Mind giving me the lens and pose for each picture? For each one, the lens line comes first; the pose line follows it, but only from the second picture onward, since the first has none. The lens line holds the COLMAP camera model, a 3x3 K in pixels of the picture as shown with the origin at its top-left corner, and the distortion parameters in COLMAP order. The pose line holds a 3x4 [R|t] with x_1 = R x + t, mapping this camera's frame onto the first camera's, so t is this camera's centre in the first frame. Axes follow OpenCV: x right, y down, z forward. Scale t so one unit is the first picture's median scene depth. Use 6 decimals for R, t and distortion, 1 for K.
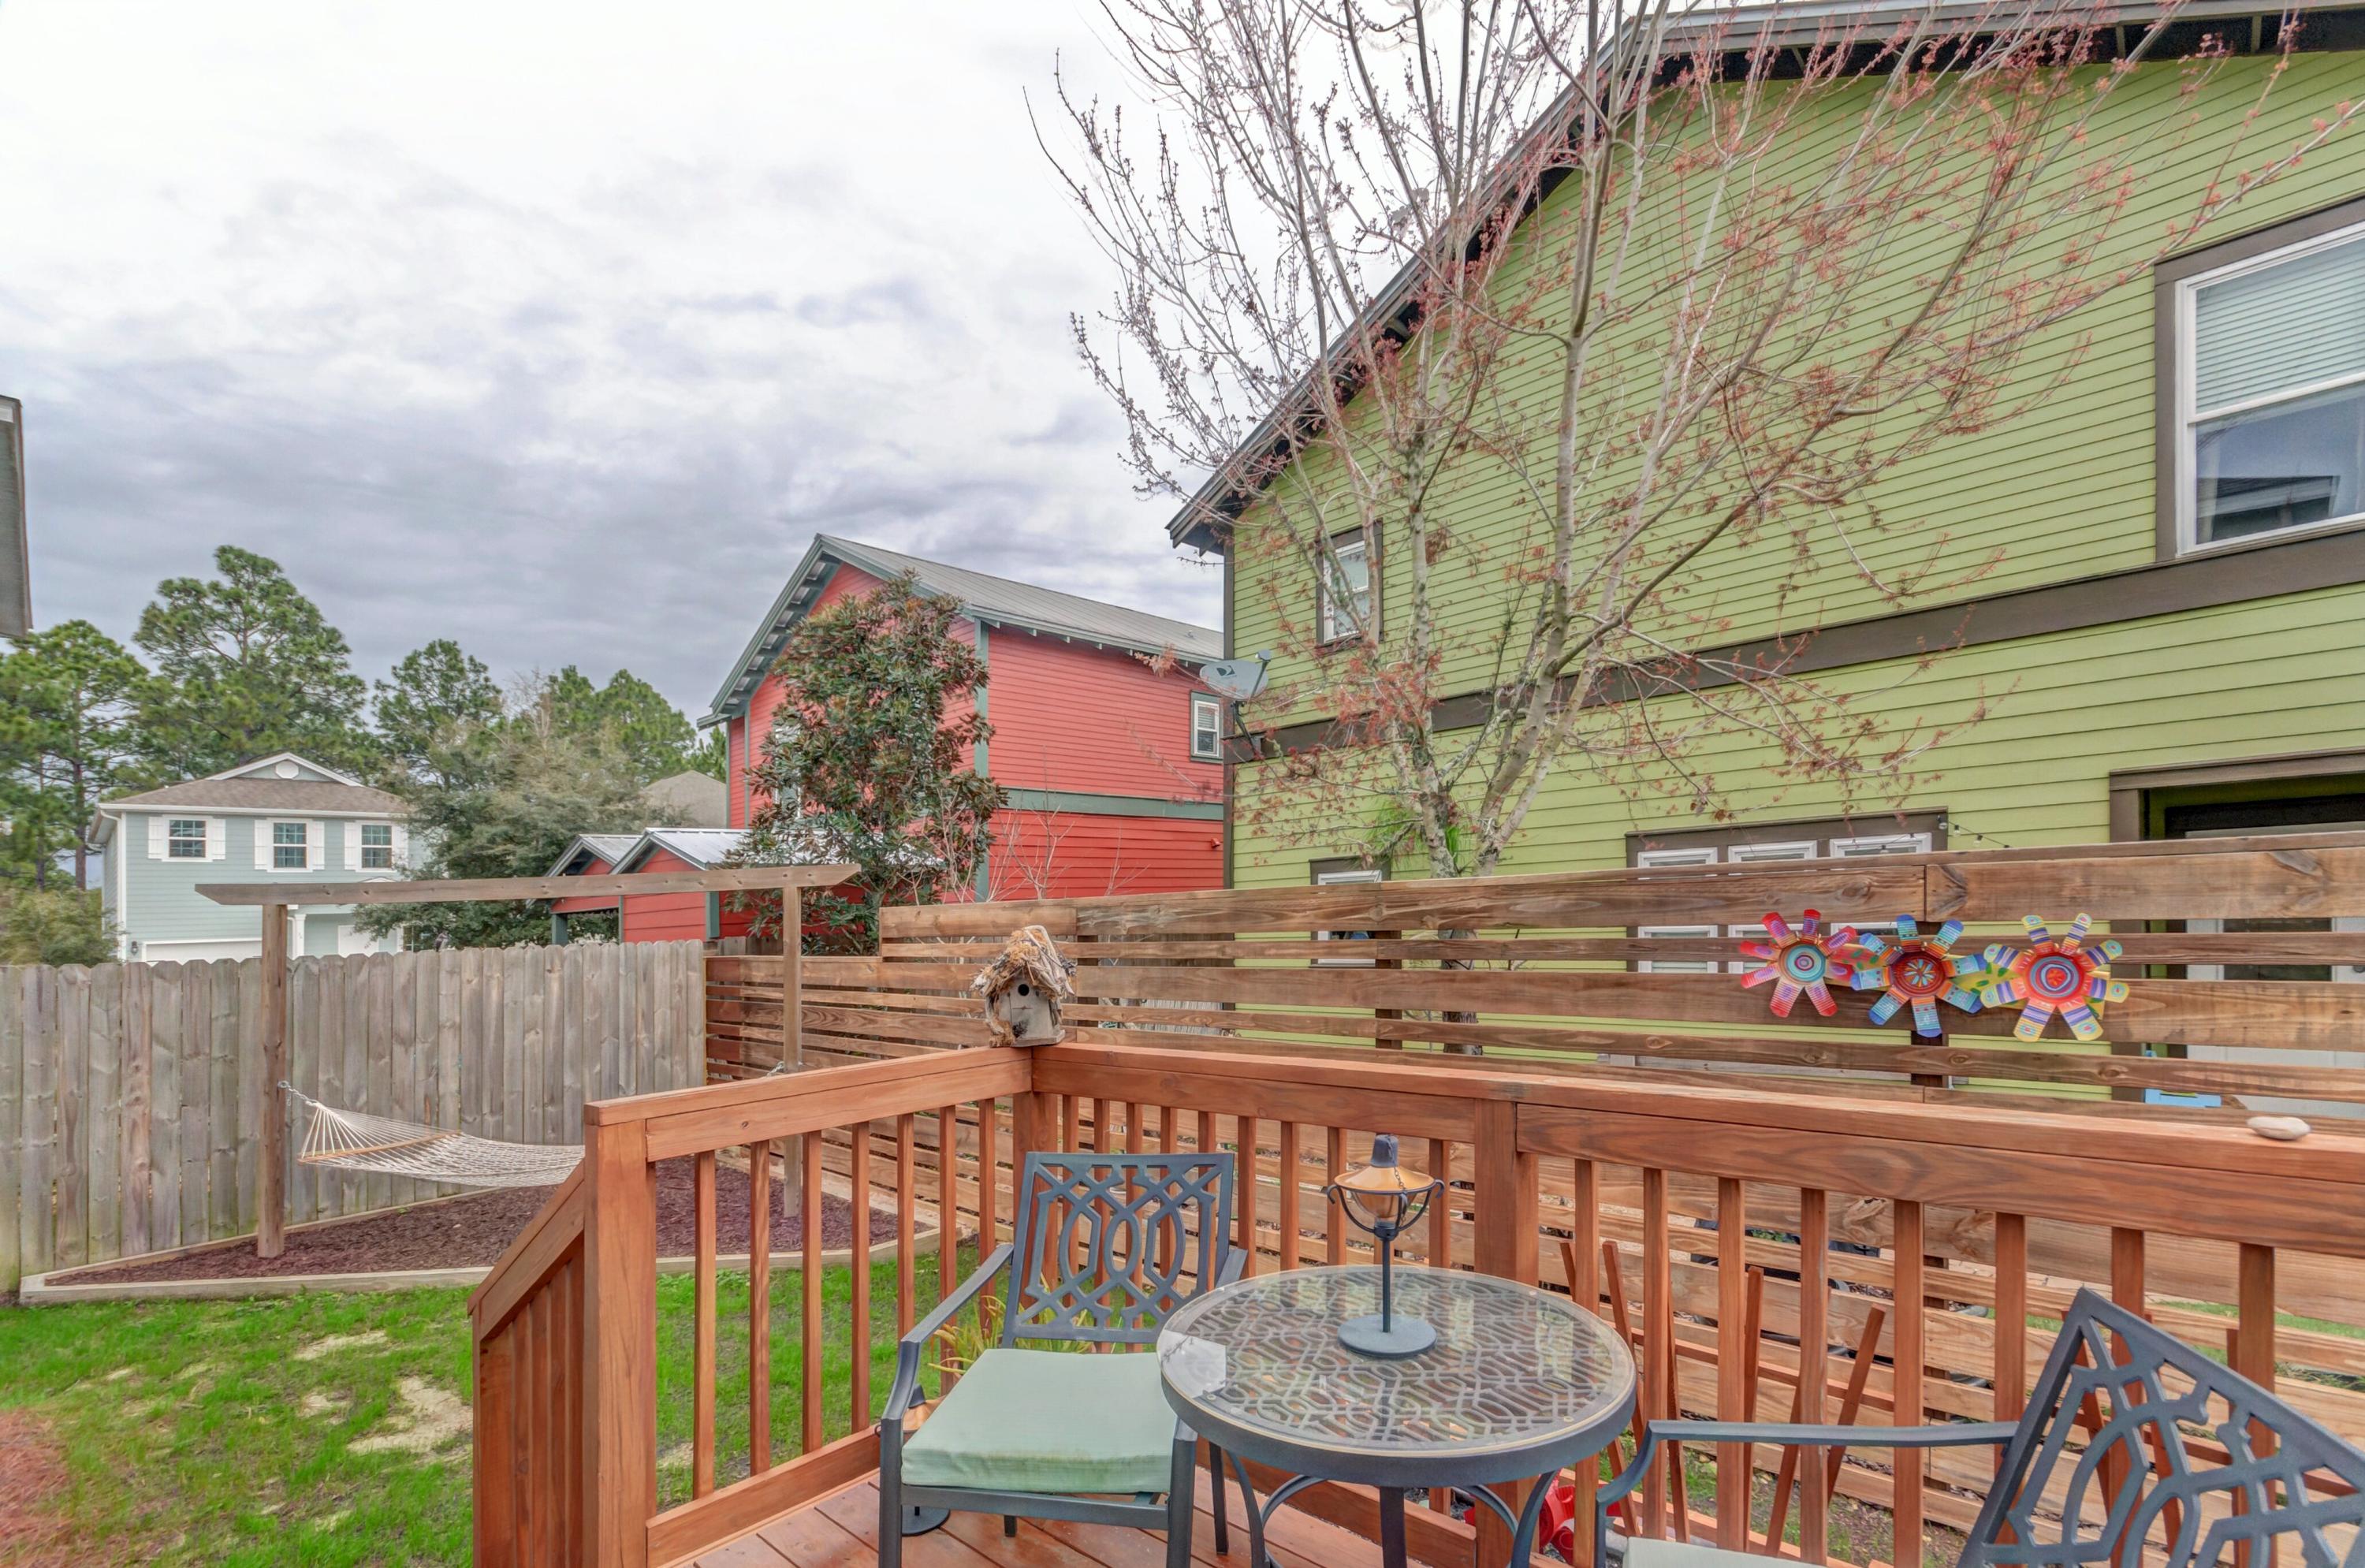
lens RADIAL K [[1058.5, 0, 1214.3], [0, 1058.5, 858.4], [0, 0, 1]] dist [0.012312, -0.004627]
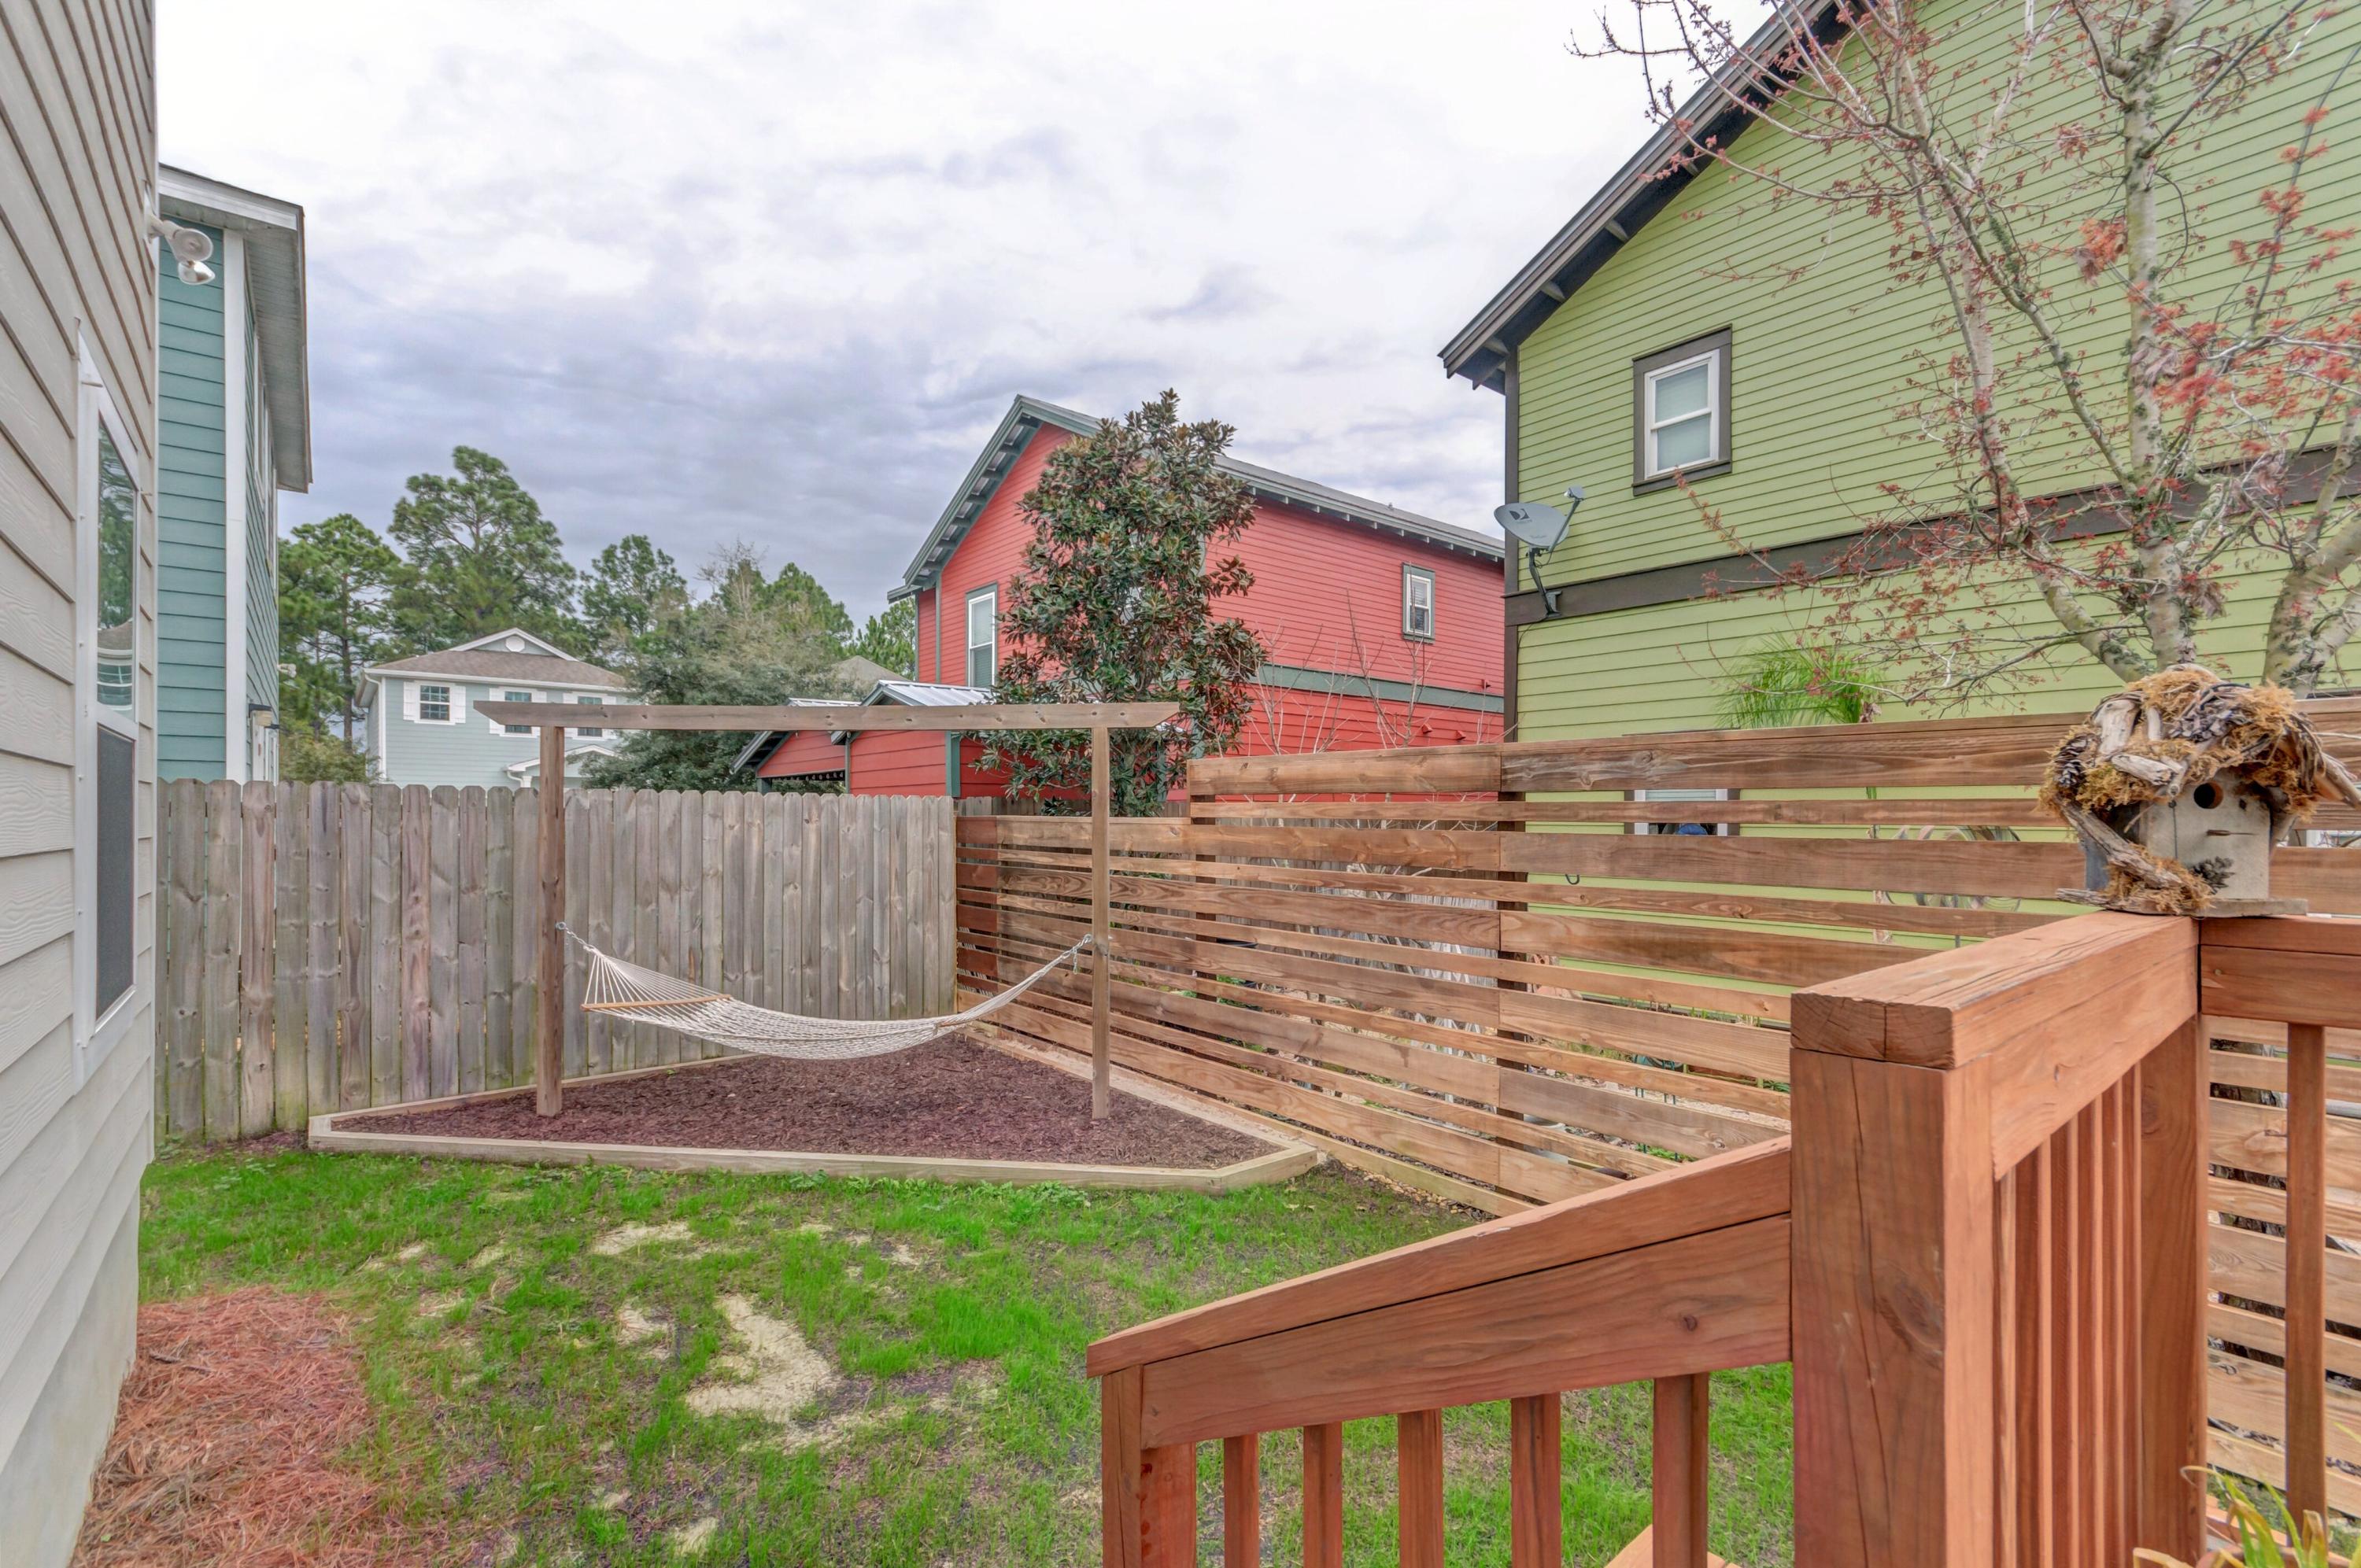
lens RADIAL K [[1032.4, 0, 1171.0], [0, 1032.4, 804.0], [0, 0, 1]] dist [0.003274, 0.000342]
pose [[0.989164, 0.040154, -0.141219, -0.171358], [-0.034340, 0.998469, 0.043370, 0.037598], [0.142744, -0.038051, 0.989028, 0.150232]]
